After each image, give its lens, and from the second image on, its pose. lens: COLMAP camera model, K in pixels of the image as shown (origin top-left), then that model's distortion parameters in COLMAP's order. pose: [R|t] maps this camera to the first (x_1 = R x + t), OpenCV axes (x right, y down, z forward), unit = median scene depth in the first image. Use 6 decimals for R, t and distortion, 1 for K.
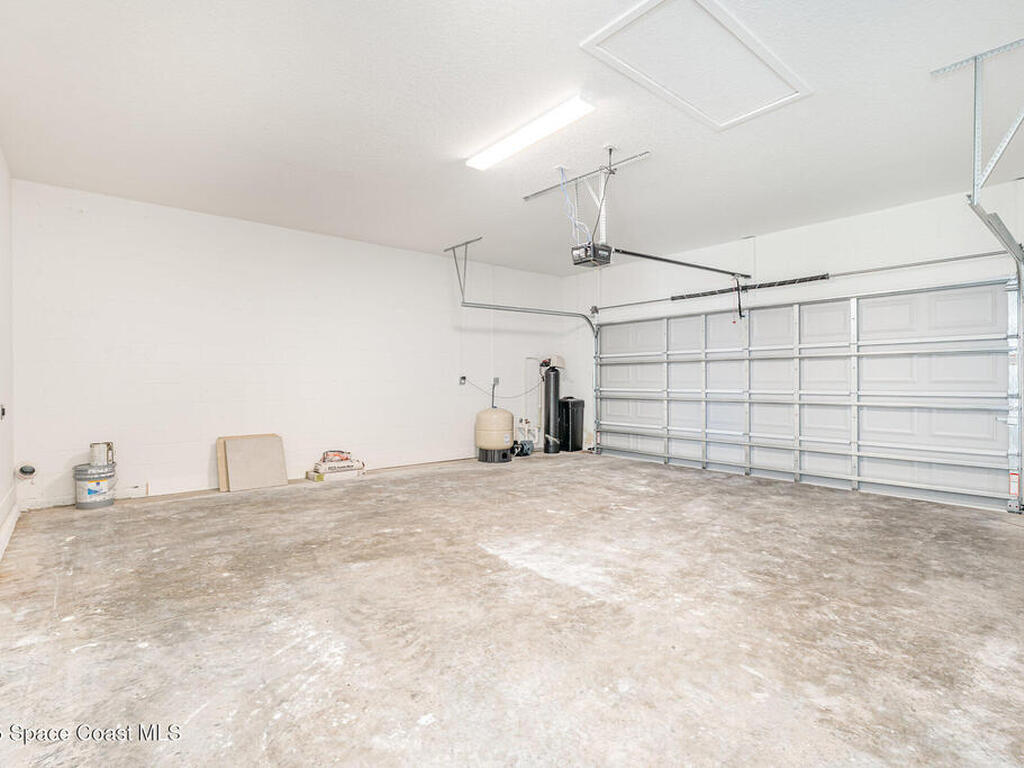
lens RADIAL K [[511.9, 0, 515.1], [0, 511.9, 388.4], [0, 0, 1]] dist [-0.008674, 0.000407]
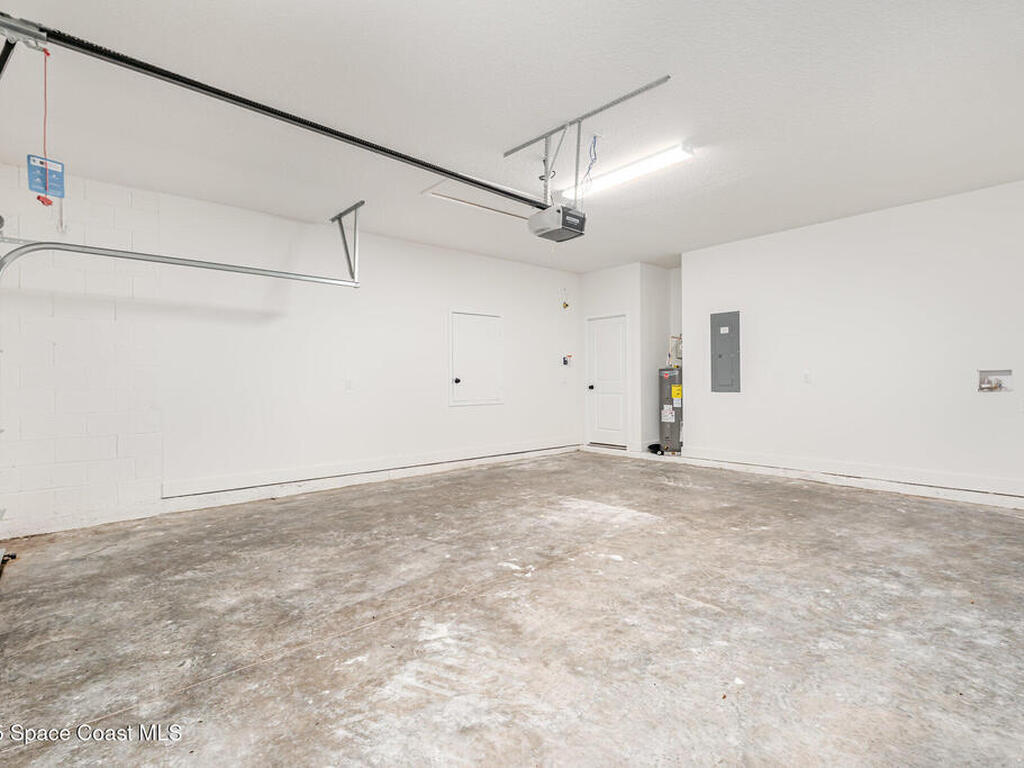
lens RADIAL K [[511.9, 0, 515.1], [0, 511.9, 388.4], [0, 0, 1]] dist [-0.008674, 0.000407]
pose [[-0.999918, 0.011871, -0.004735, 0.266559], [0.011690, 0.999261, 0.036626, -0.051042], [0.005167, 0.036567, -0.999318, 2.096525]]
